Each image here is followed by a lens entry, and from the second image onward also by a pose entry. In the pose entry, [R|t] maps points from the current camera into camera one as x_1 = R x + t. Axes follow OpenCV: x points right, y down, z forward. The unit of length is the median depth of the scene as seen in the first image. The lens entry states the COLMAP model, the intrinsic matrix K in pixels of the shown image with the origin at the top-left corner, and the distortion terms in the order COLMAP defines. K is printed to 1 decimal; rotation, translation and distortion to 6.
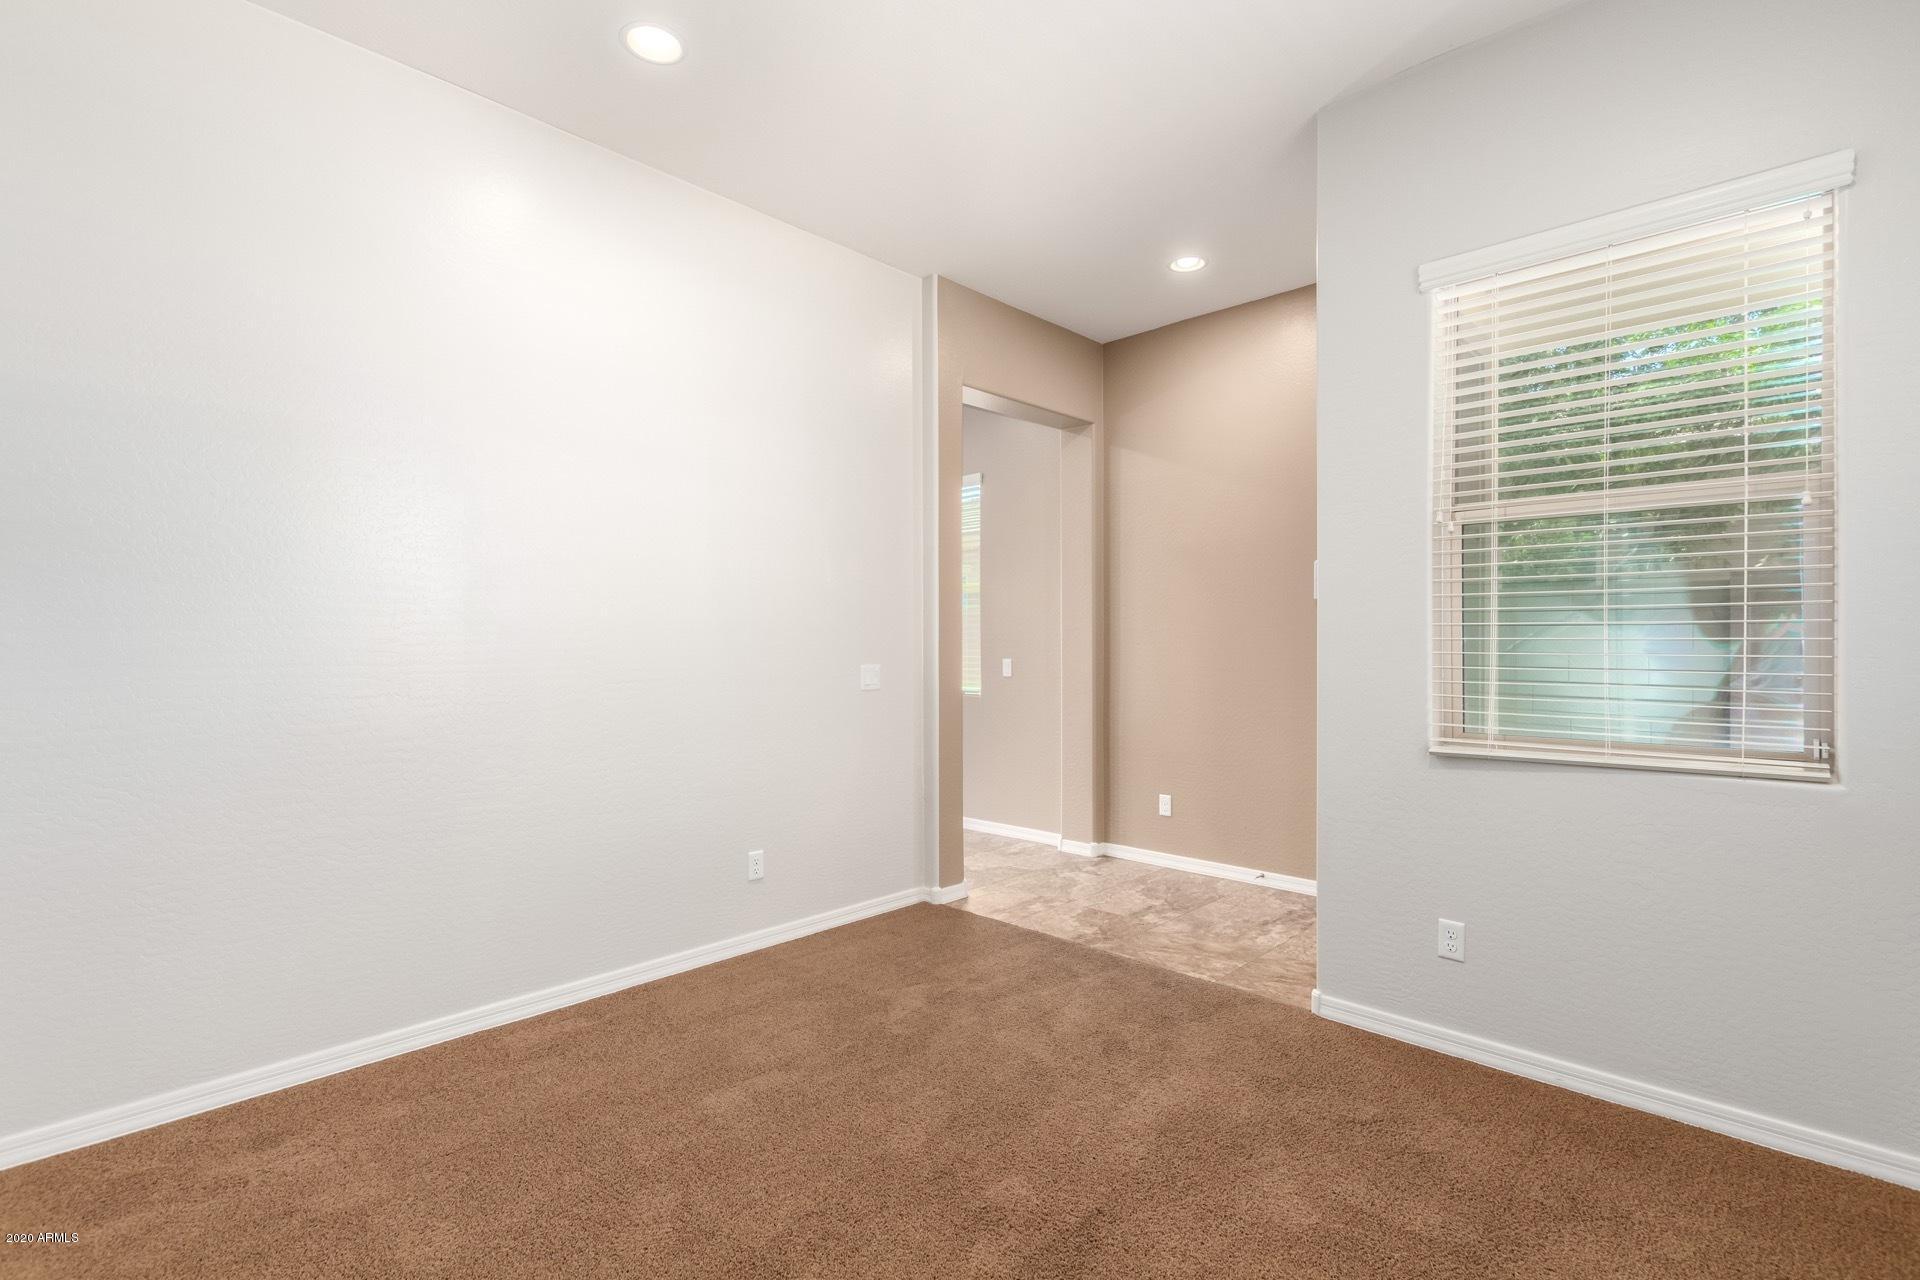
lens RADIAL K [[872.8, 0, 968.4], [0, 872.8, 640.7], [0, 0, 1]] dist [0.000916, -0.000495]
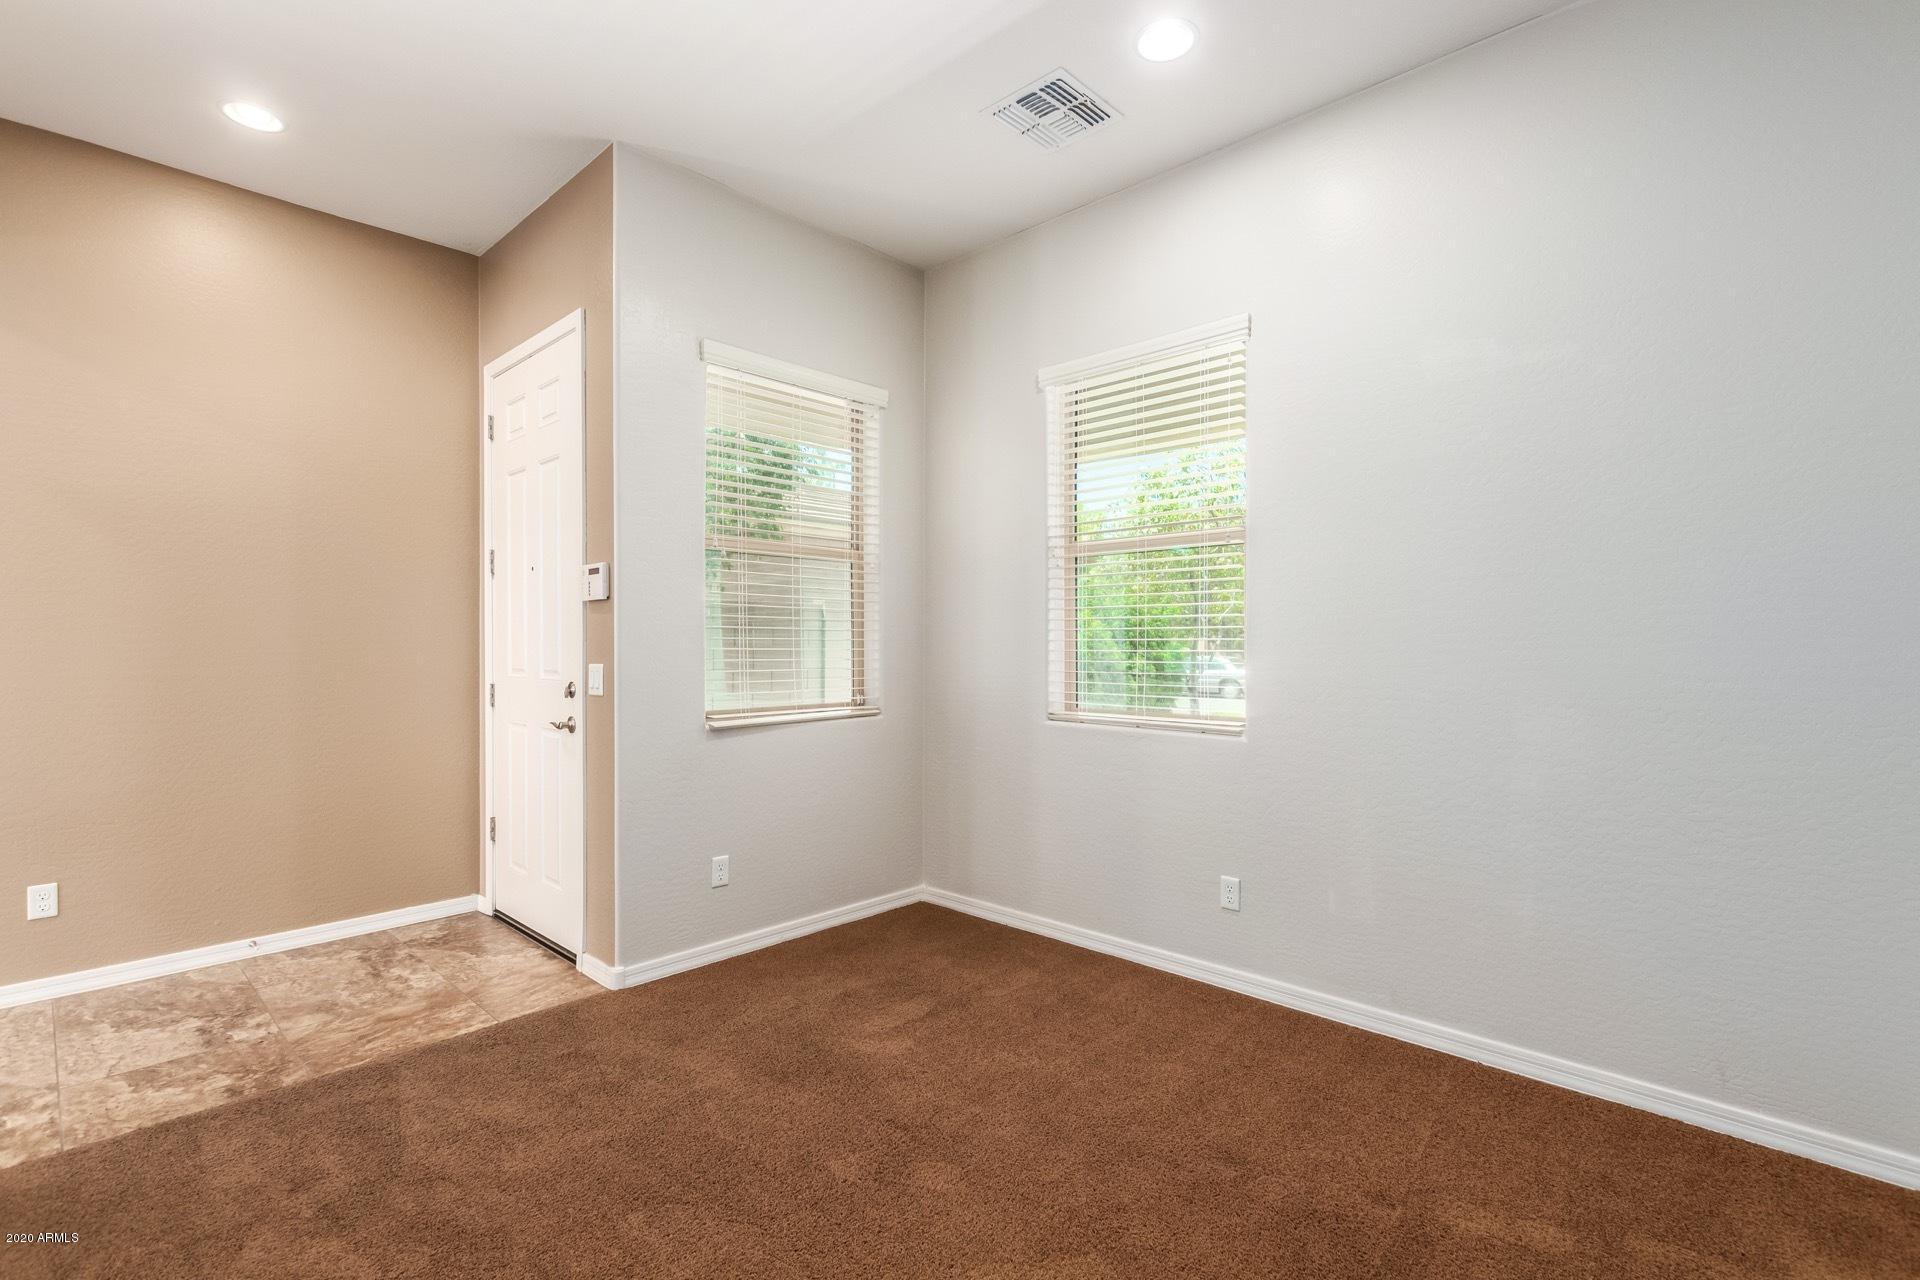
lens RADIAL K [[886.3, 0, 959.7], [0, 886.3, 621.2], [0, 0, 1]] dist [0.005237, 0.000140]
pose [[0.001692, 0.025047, 0.999685, -0.536388], [-0.006287, 0.999667, -0.025035, 0.002533], [-0.999979, -0.006242, 0.001849, 0.454076]]
